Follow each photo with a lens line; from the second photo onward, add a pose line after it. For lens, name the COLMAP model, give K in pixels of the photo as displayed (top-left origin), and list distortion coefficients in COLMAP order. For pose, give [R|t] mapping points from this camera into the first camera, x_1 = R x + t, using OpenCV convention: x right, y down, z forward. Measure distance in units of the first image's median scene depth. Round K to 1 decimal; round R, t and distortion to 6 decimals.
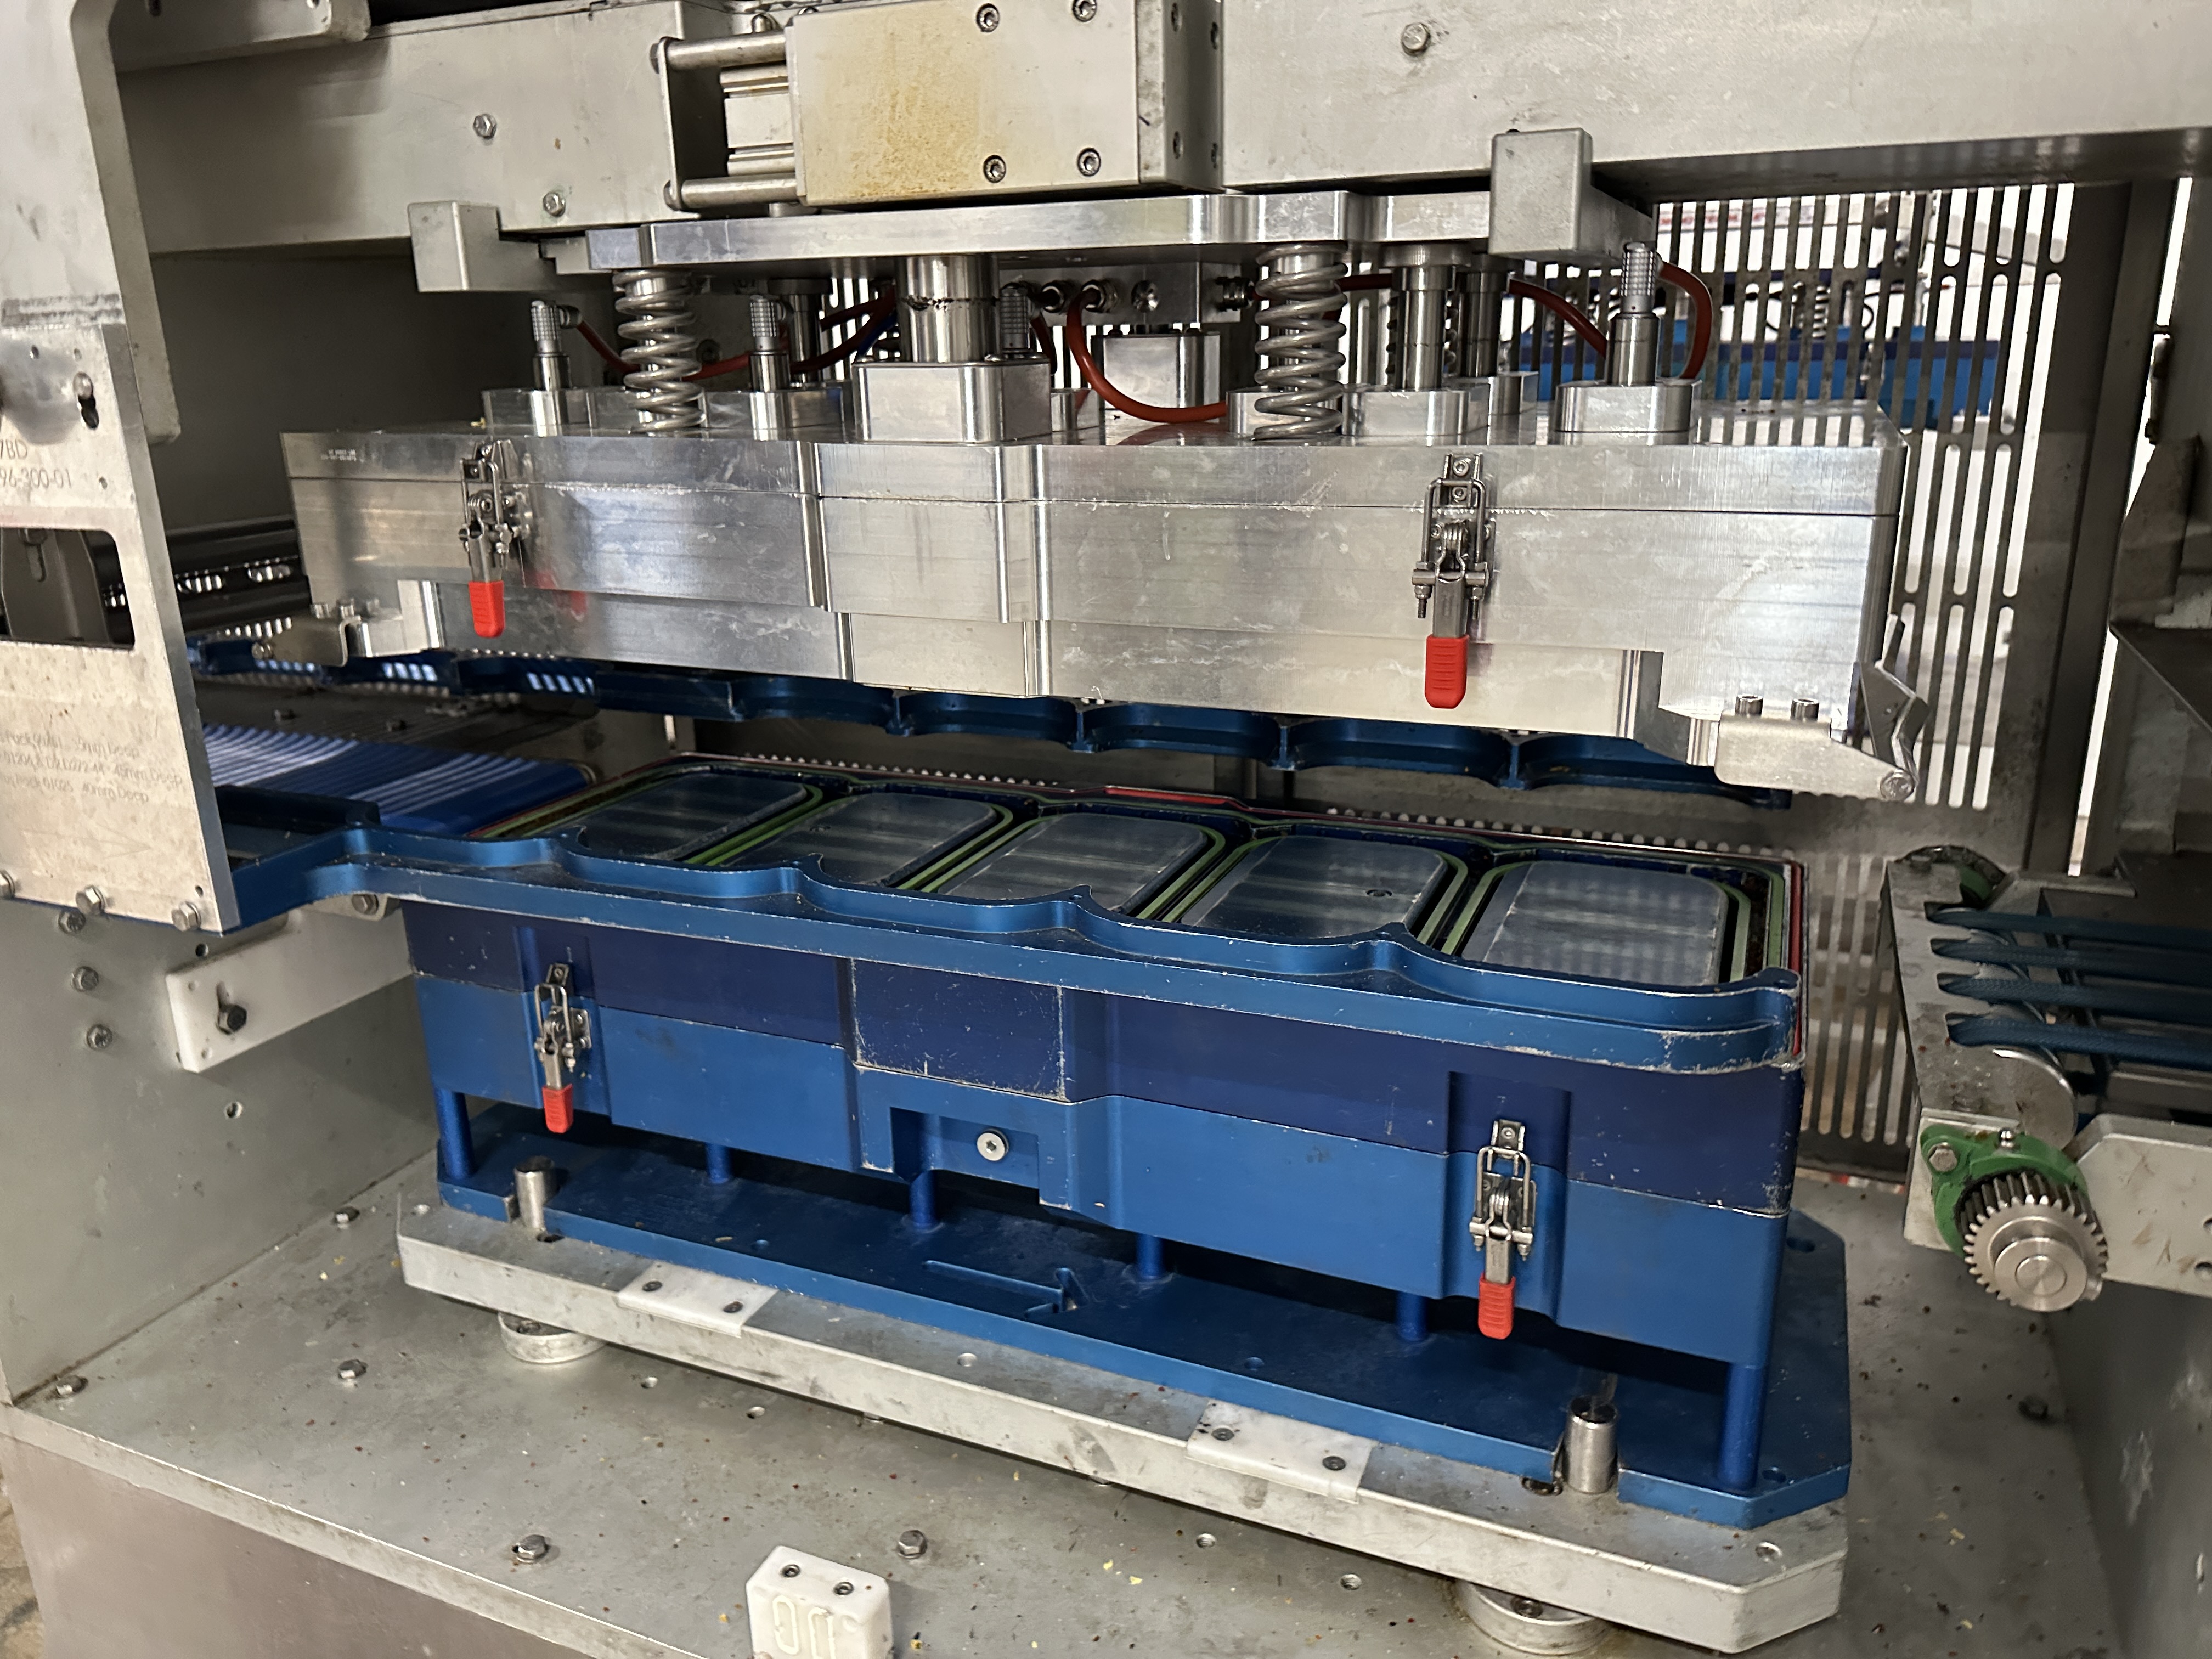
lens RADIAL K [[1568.0, 0, 1100.2], [0, 1568.0, 793.0], [0, 0, 1]] dist [0.035226, -0.045518]
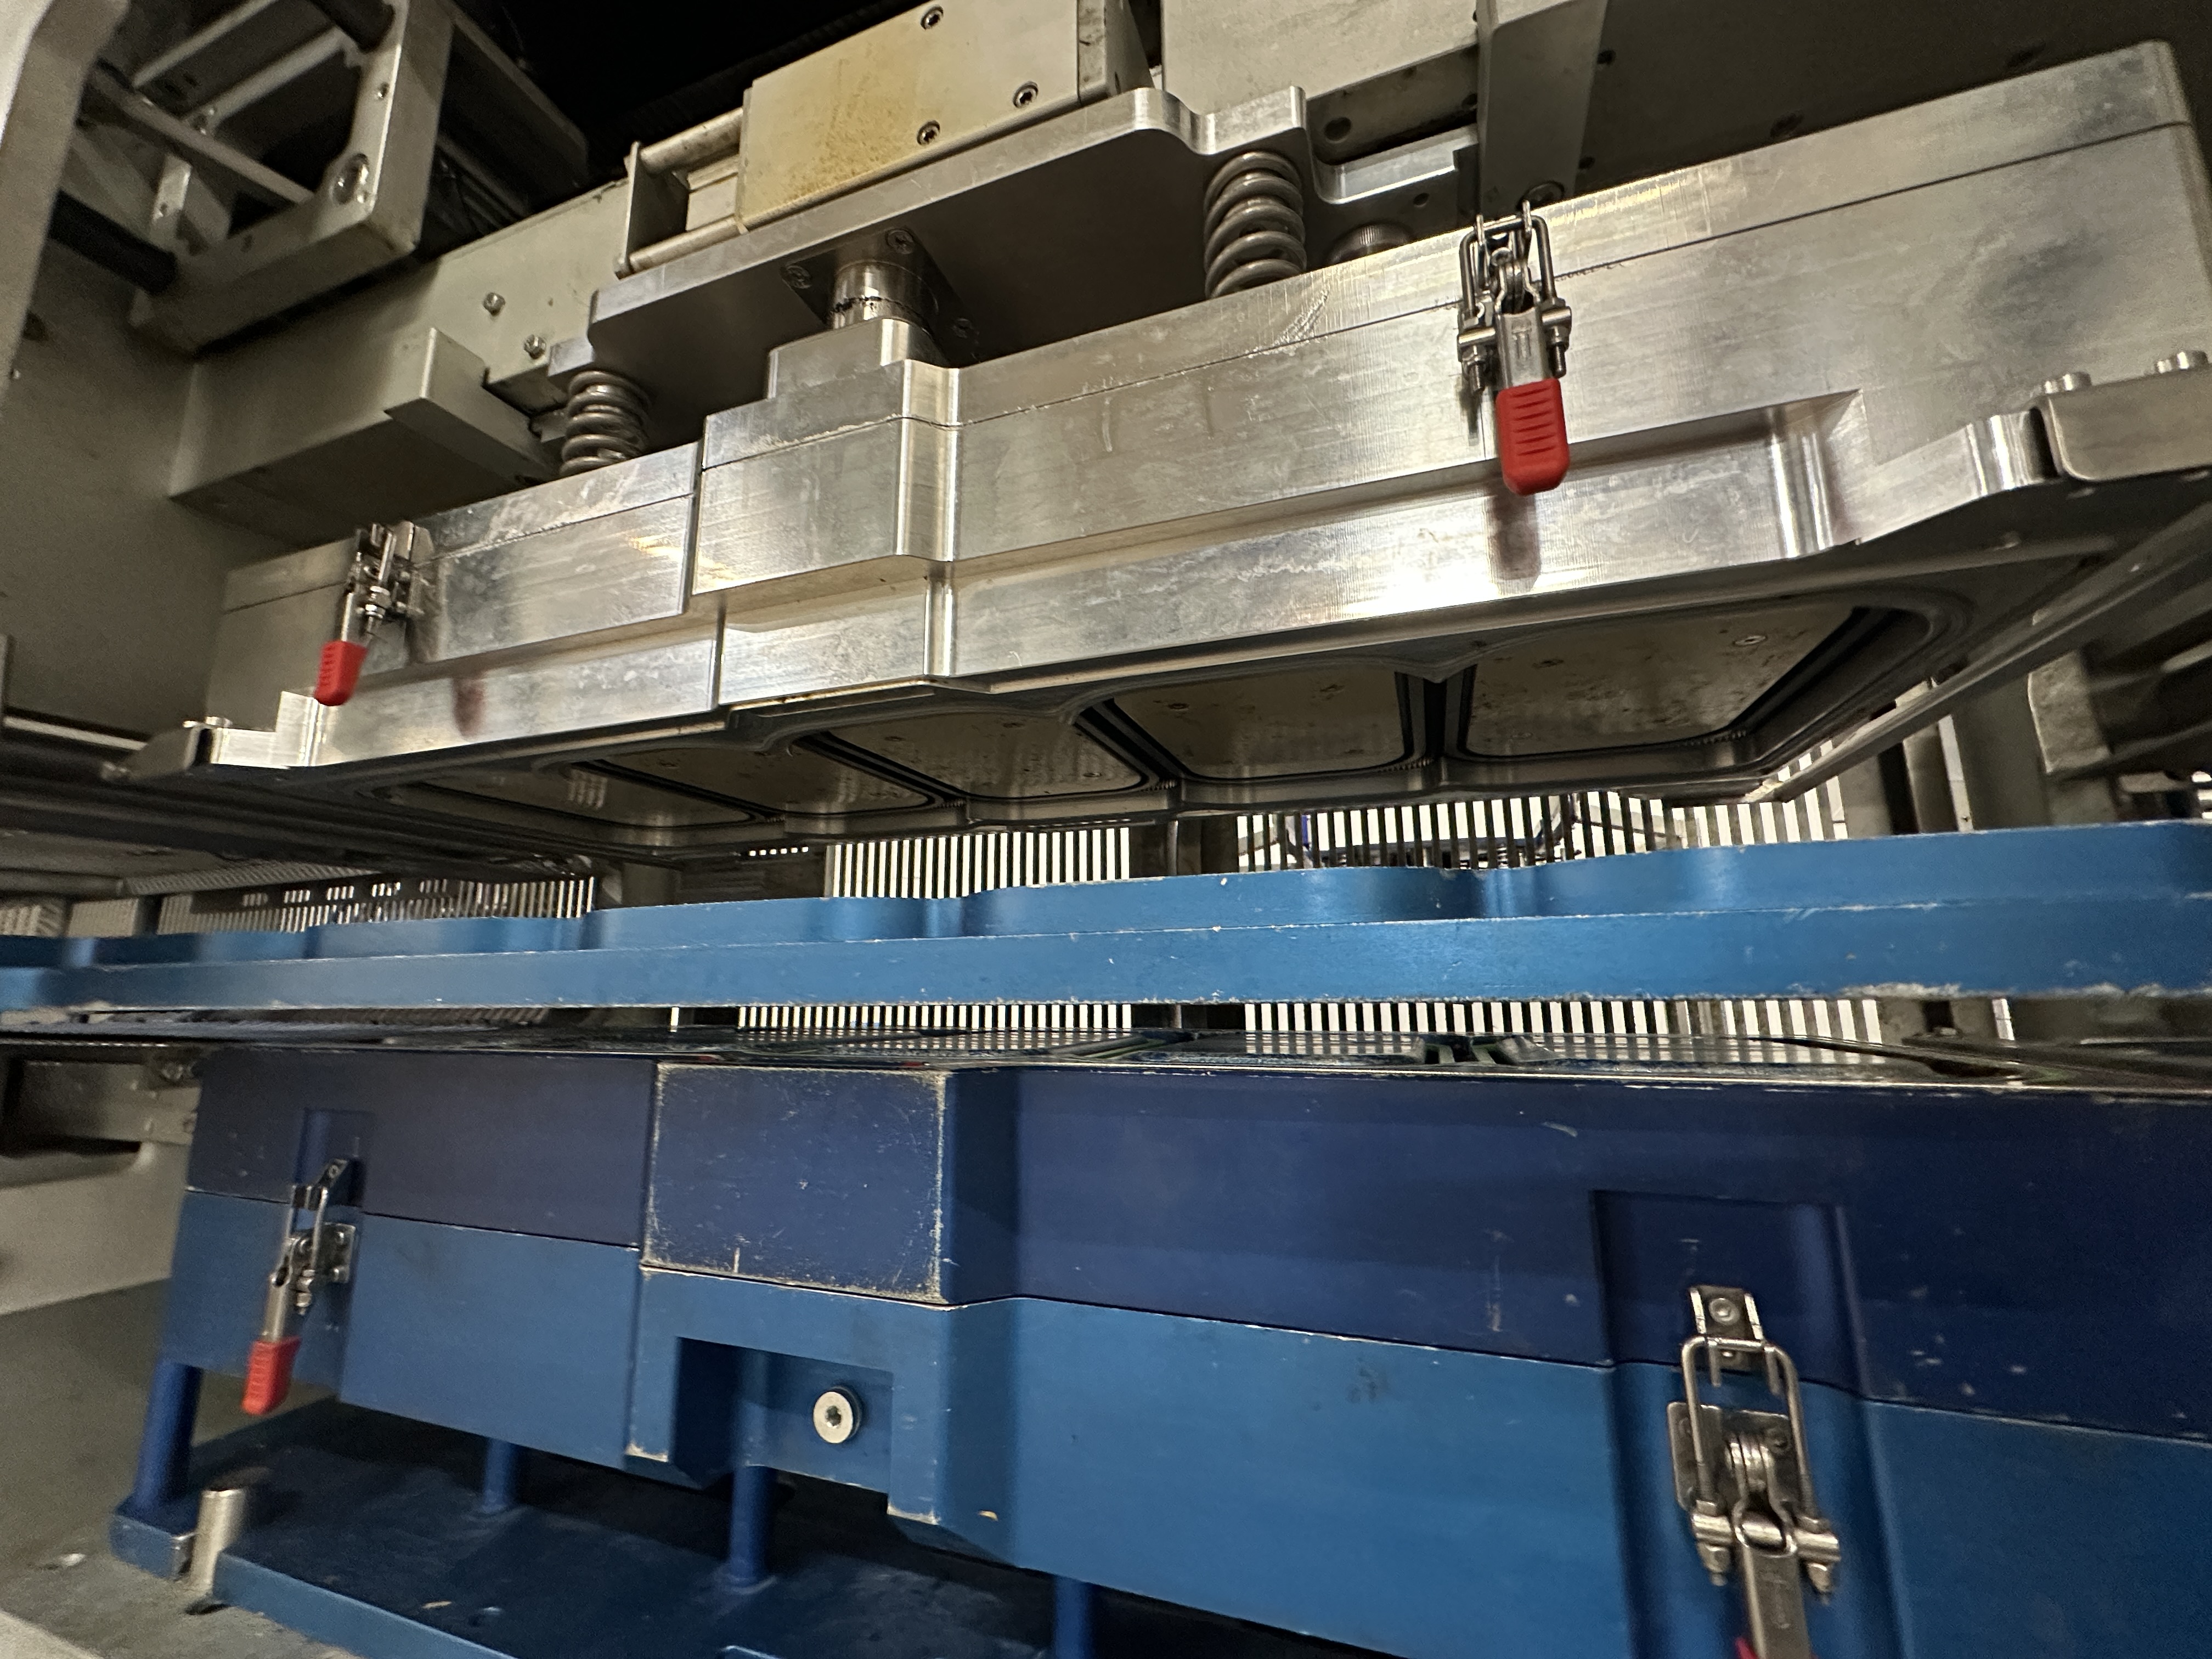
lens RADIAL K [[885.5, 0, 1100.4], [0, 885.5, 828.3], [0, 0, 1]] dist [-0.021150, 0.006037]
pose [[0.998866, 0.025474, 0.040232, 0.023186], [-0.004180, 0.888517, -0.458824, 0.192853], [-0.047435, 0.458135, 0.887616, 0.615987]]
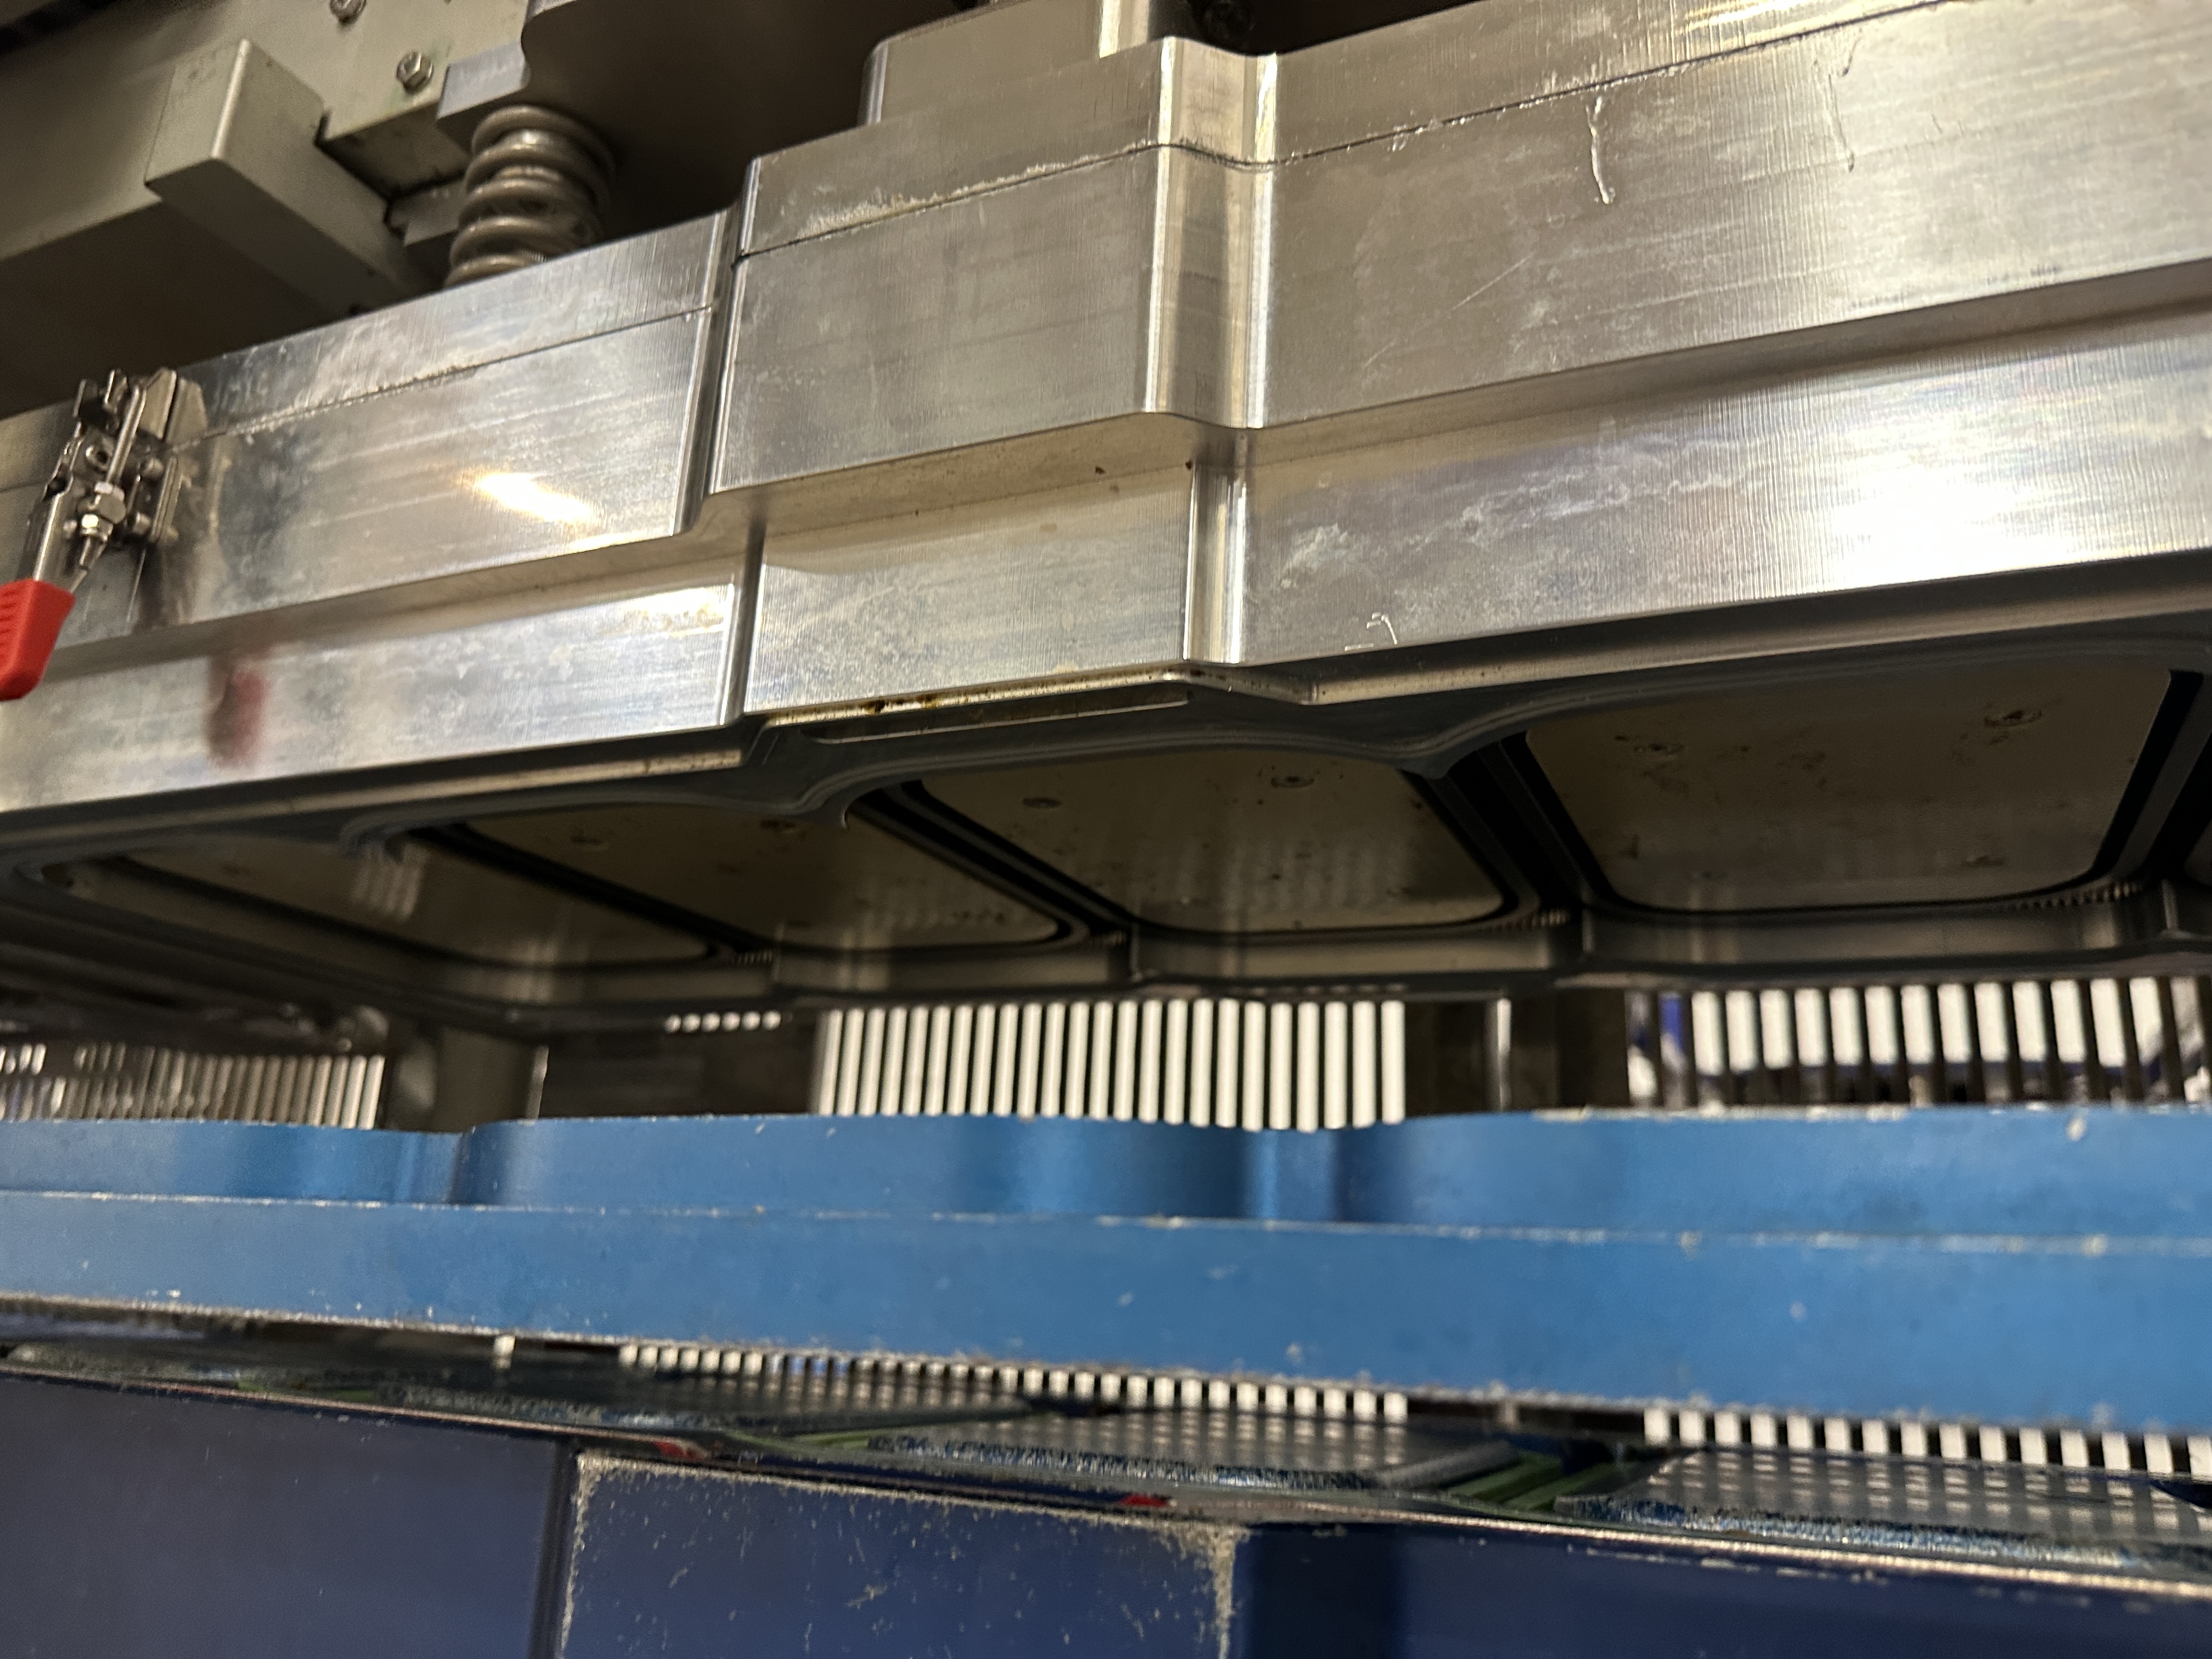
lens RADIAL K [[1609.0, 0, 1103.0], [0, 1609.0, 830.8], [0, 0, 1]] dist [0.038370, -0.091319]
pose [[0.996492, 0.063334, -0.054706, -0.040856], [-0.082979, 0.832687, -0.547491, 0.172611], [0.010878, 0.550110, 0.835021, 0.671818]]
